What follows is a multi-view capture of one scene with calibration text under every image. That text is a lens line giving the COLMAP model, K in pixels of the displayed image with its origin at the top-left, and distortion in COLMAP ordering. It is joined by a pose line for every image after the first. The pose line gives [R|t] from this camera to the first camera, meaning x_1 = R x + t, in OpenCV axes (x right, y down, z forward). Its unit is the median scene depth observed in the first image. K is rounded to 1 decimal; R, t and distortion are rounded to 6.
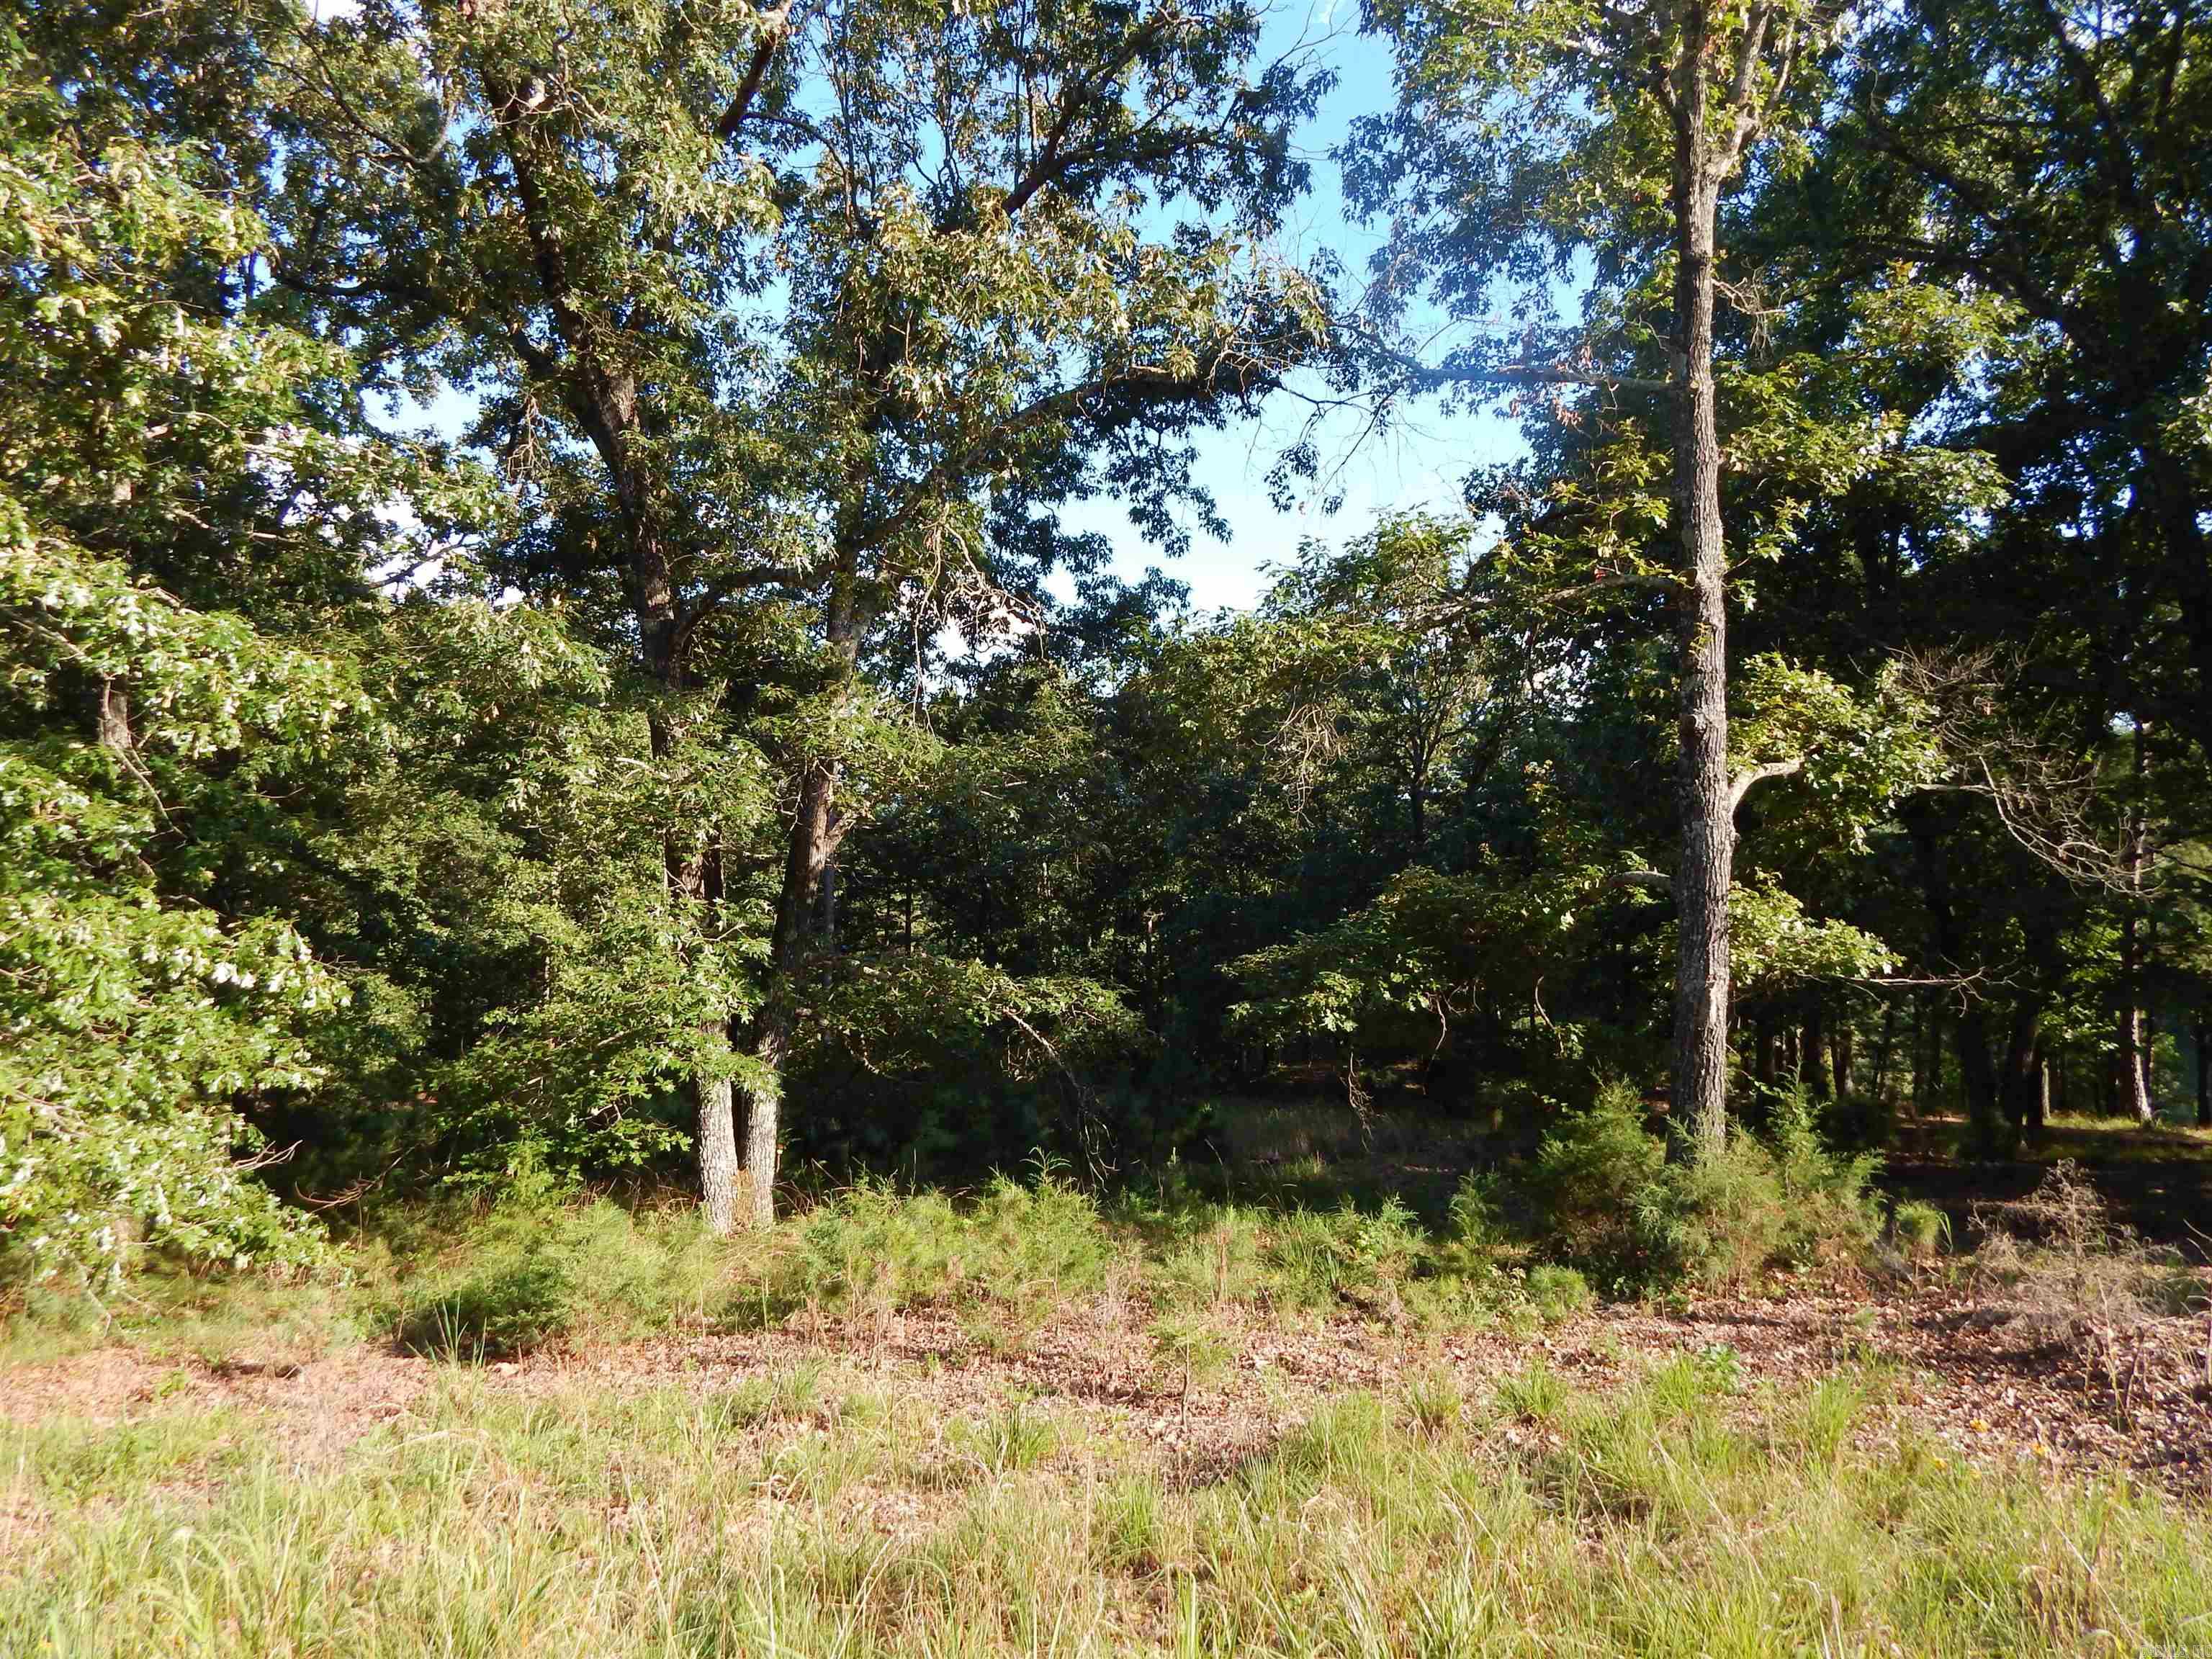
lens RADIAL K [[1478.8, 0, 1095.9], [0, 1478.8, 809.8], [0, 0, 1]] dist [0.010650, -0.011380]
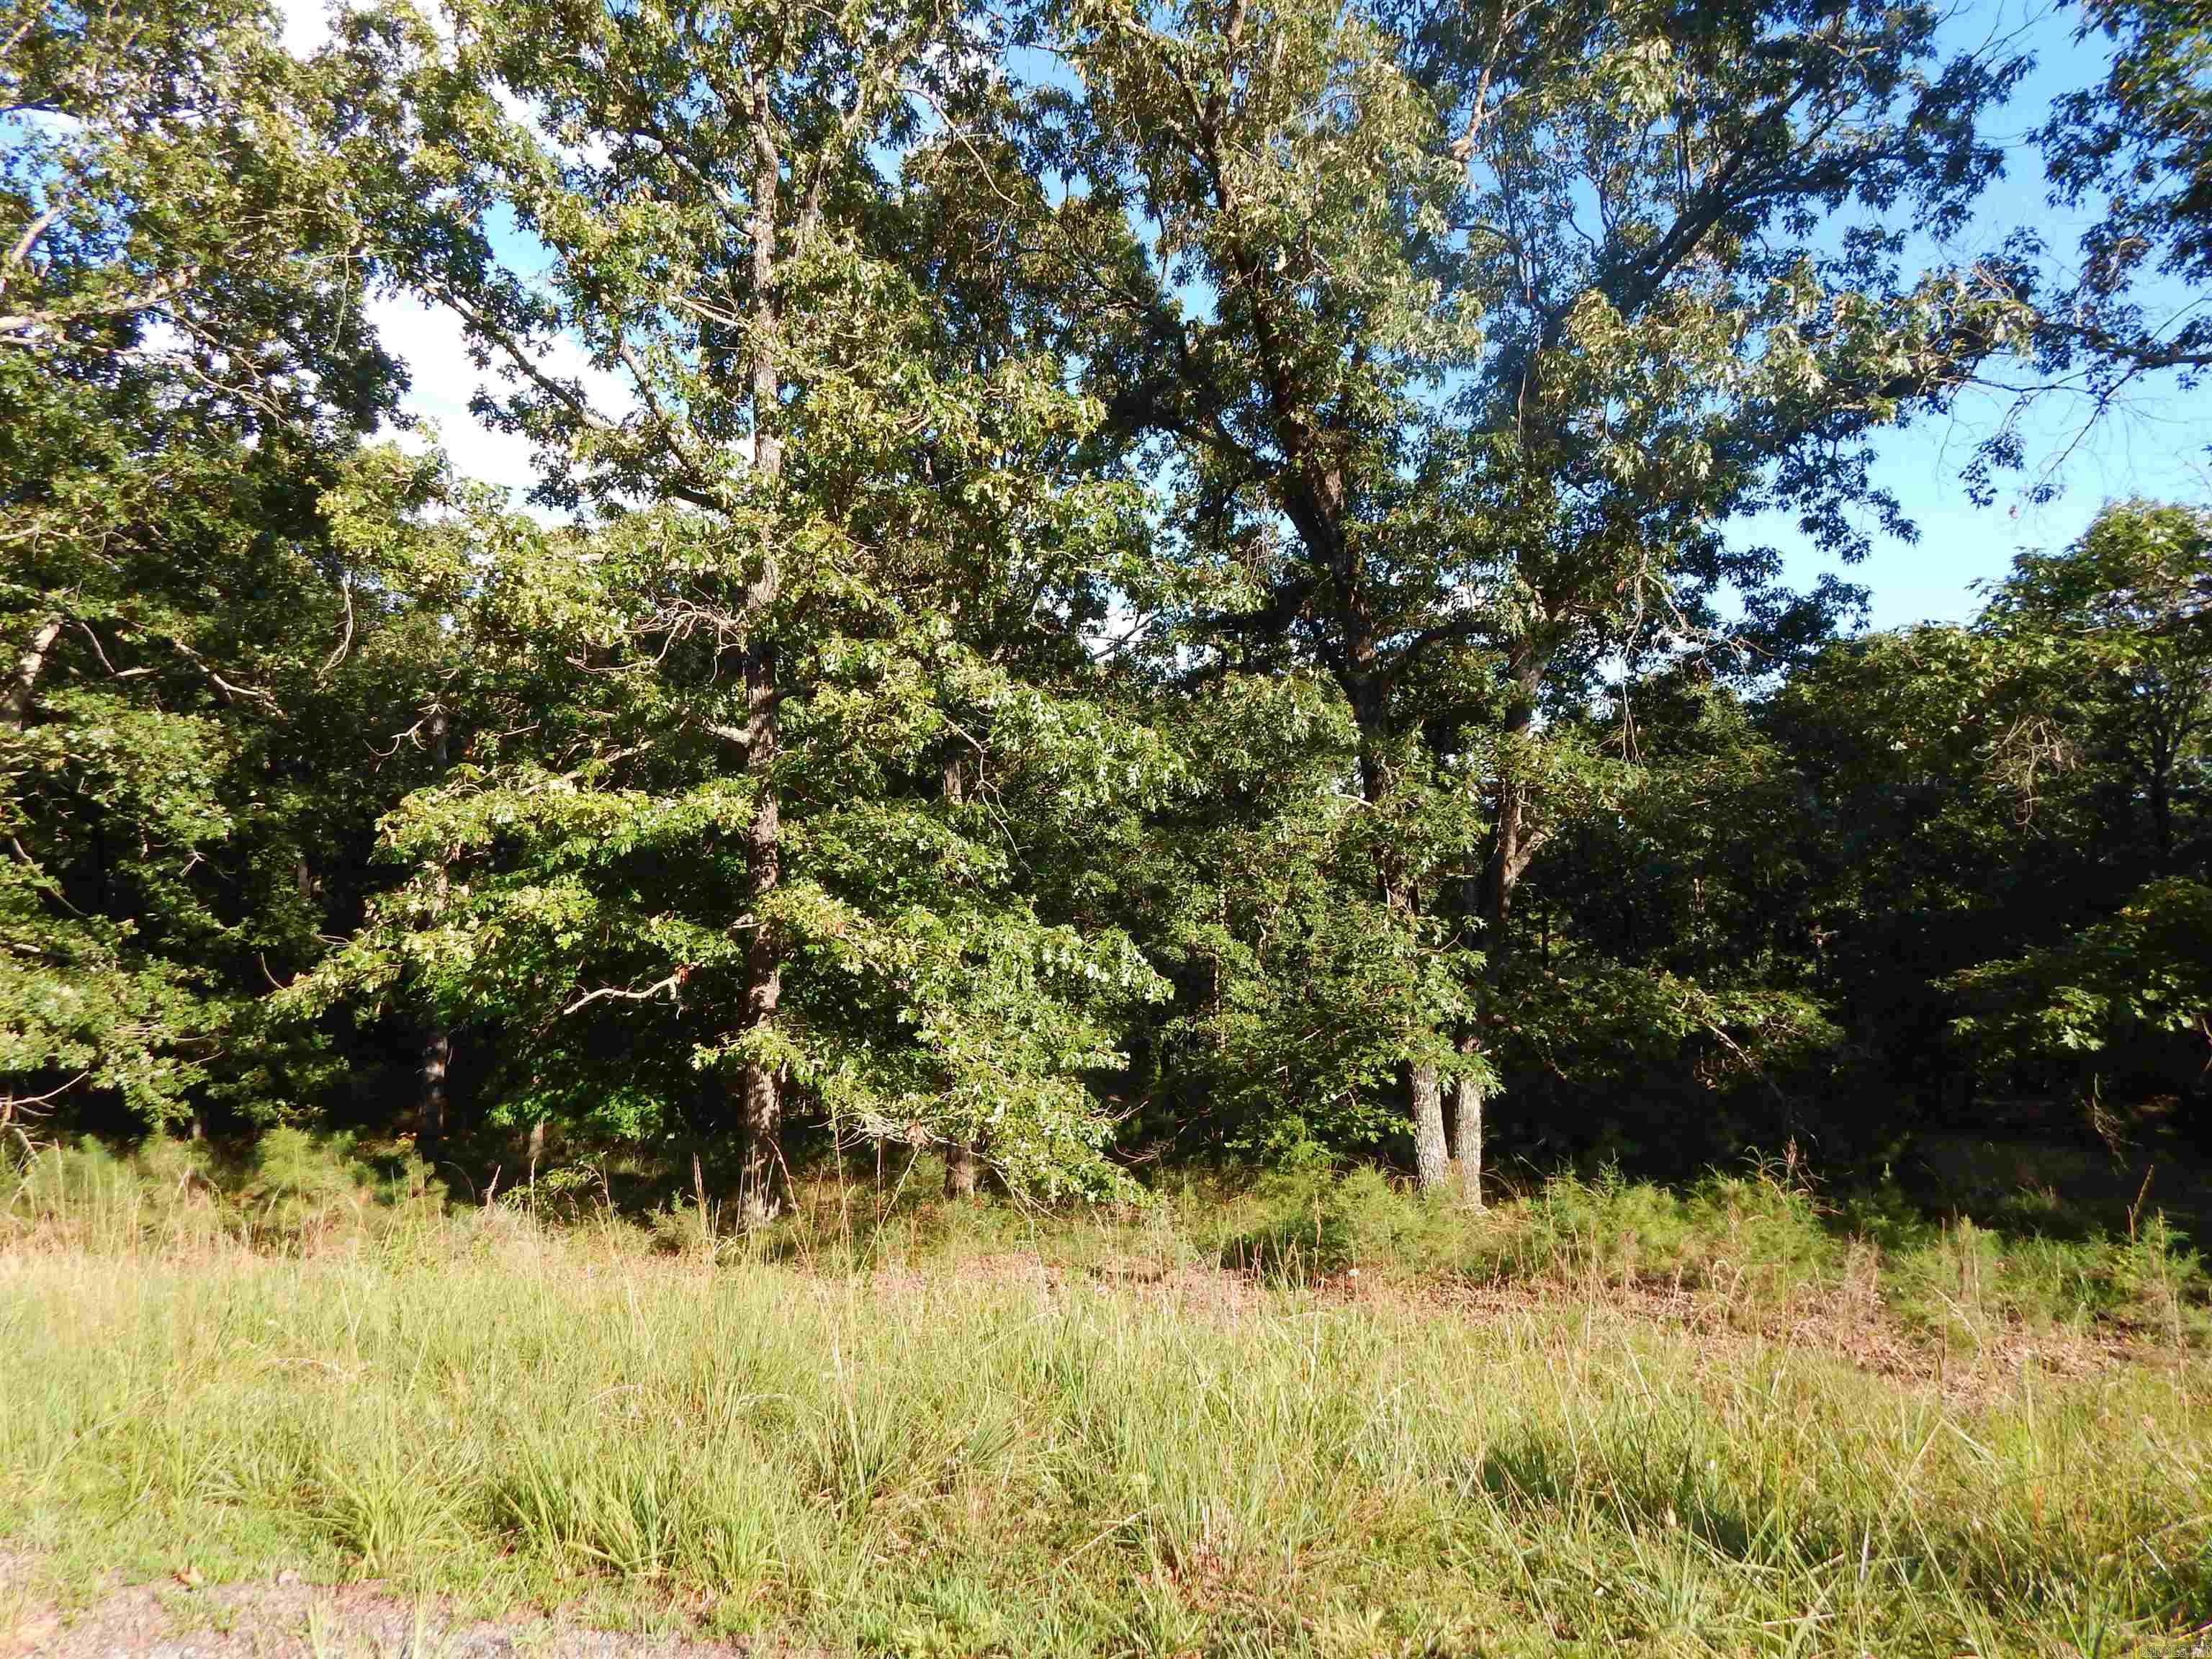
lens RADIAL K [[1478.8, 0, 1095.9], [0, 1478.8, 809.8], [0, 0, 1]] dist [0.010650, -0.011380]
pose [[0.918013, -0.034539, -0.395044, -0.030945], [0.029138, 0.999382, -0.019666, -0.004593], [0.395479, 0.006542, 0.918452, -0.115281]]
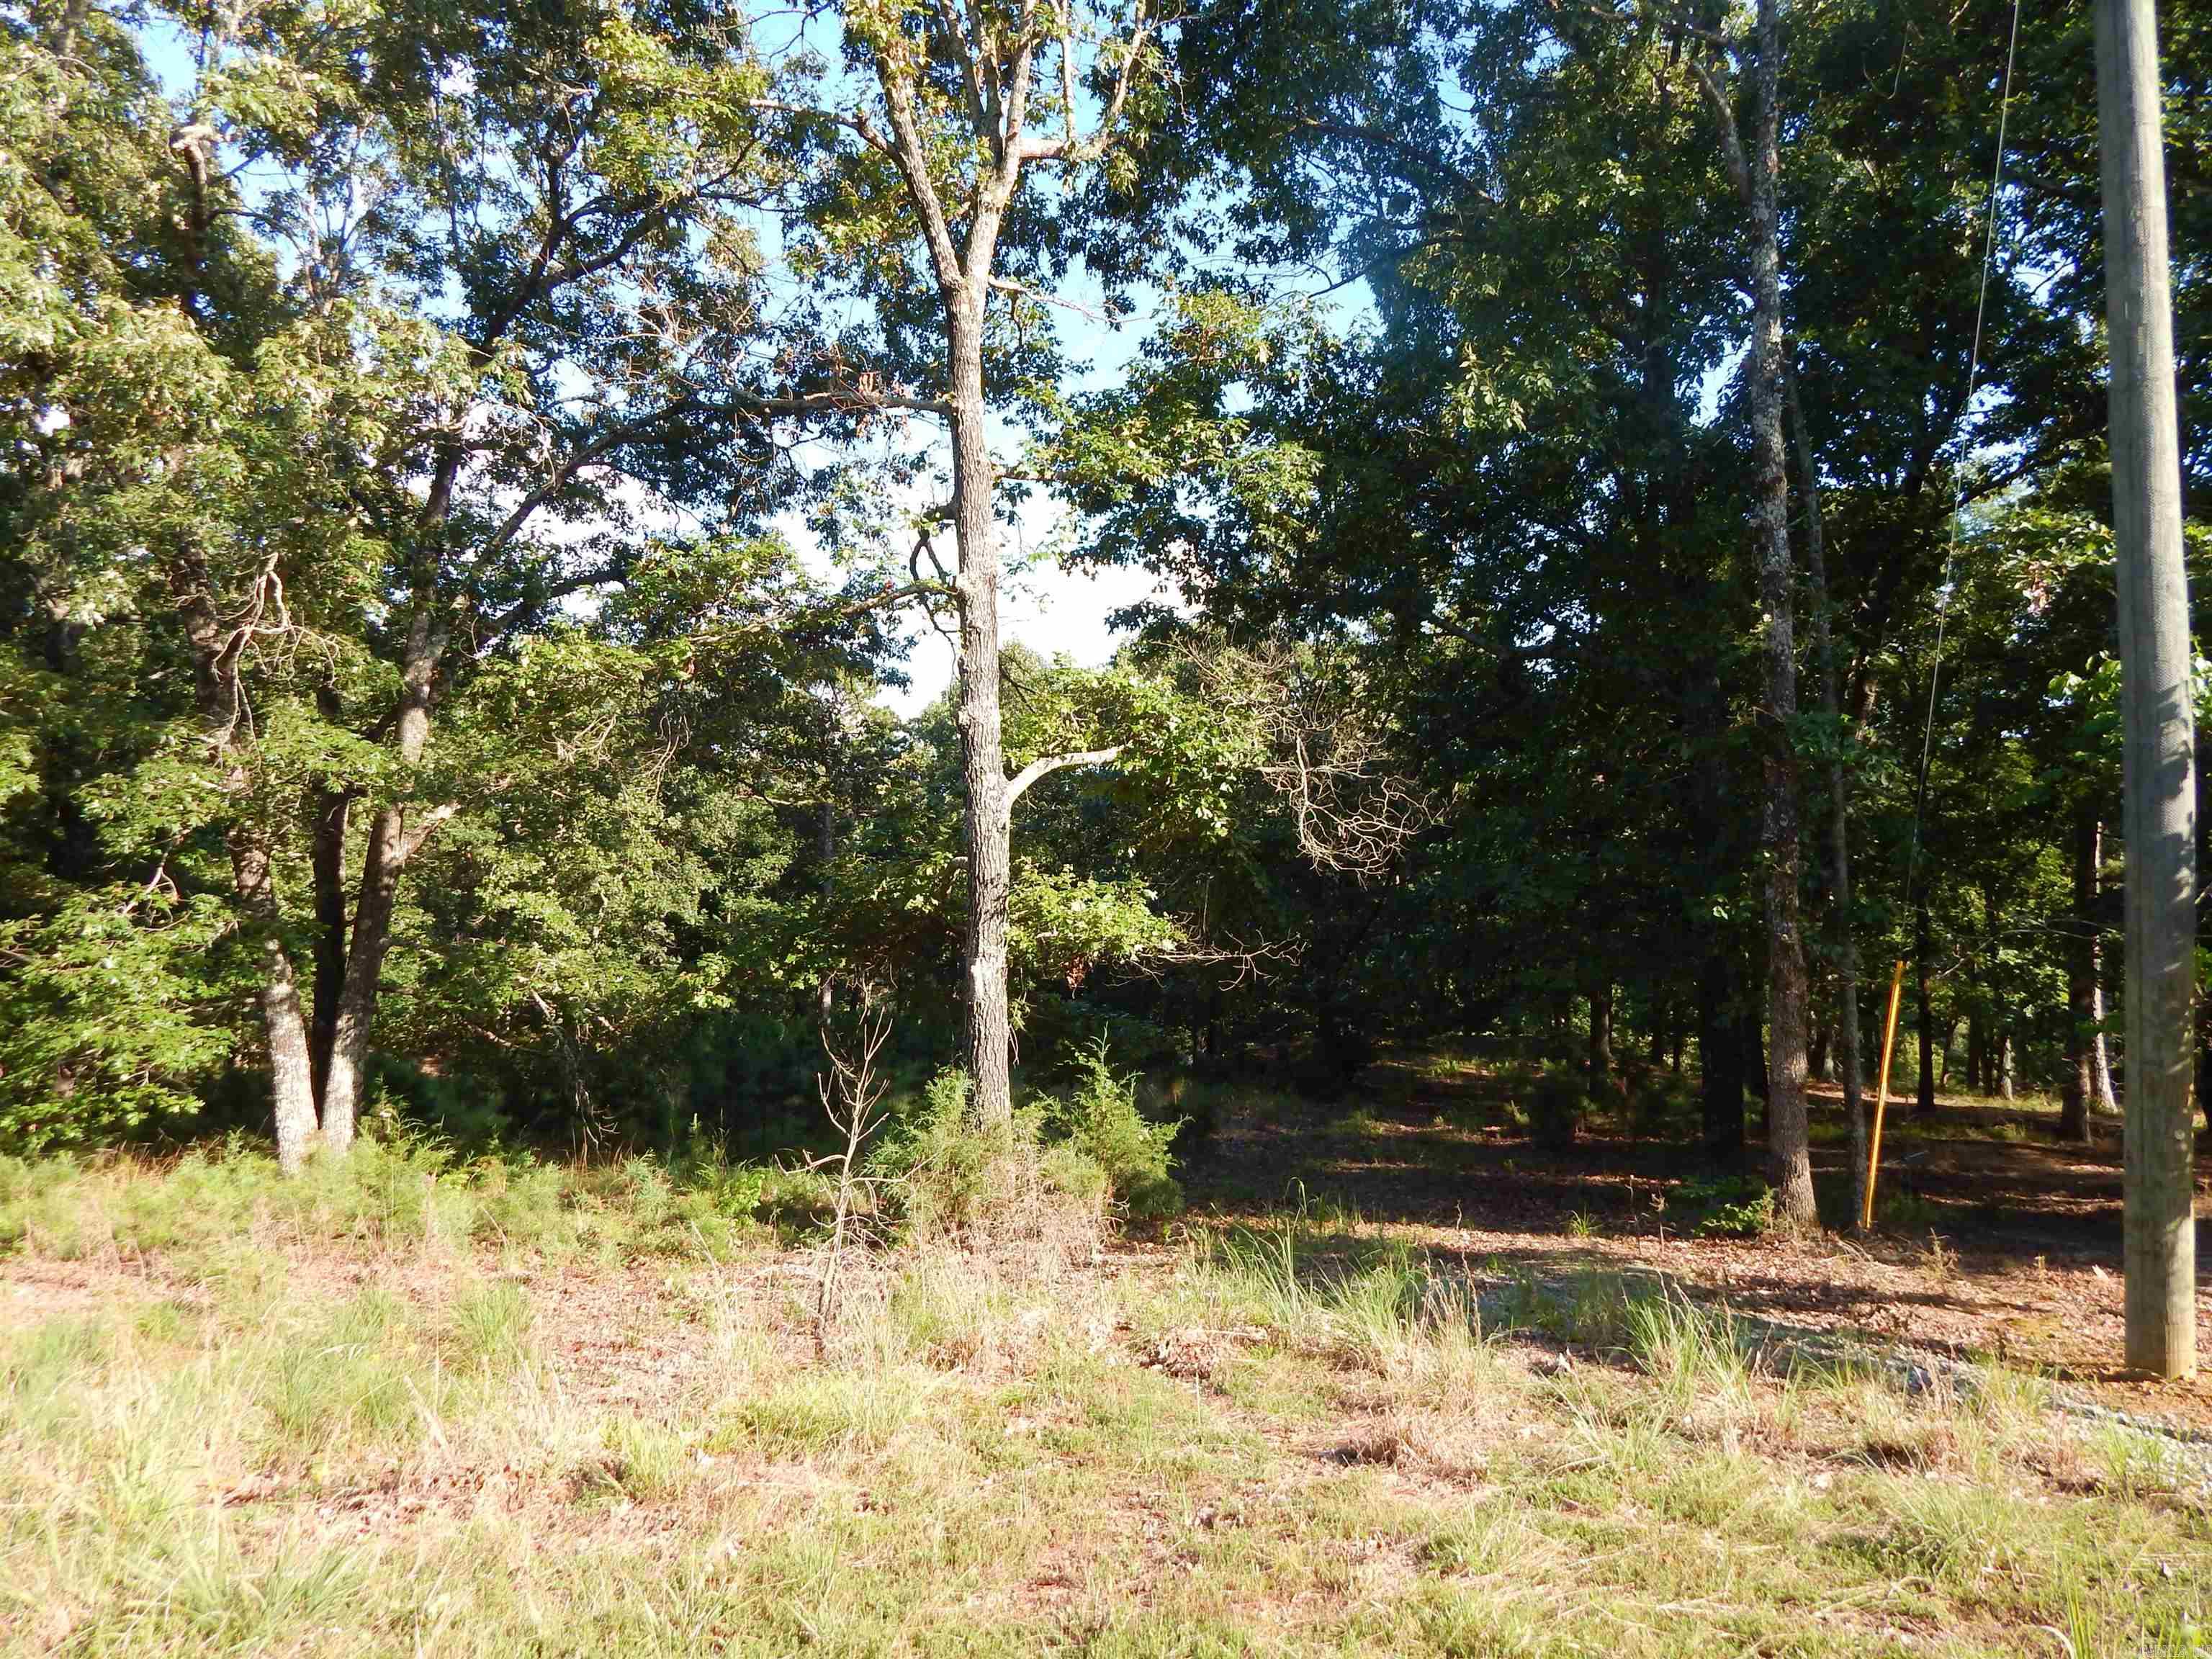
lens RADIAL K [[1478.8, 0, 1095.9], [0, 1478.8, 809.8], [0, 0, 1]] dist [0.010650, -0.011380]
pose [[0.988024, -0.021459, -0.152802, 0.488205], [0.023819, 0.999623, 0.013627, -0.004526], [0.152452, -0.017103, 0.988163, -0.033739]]
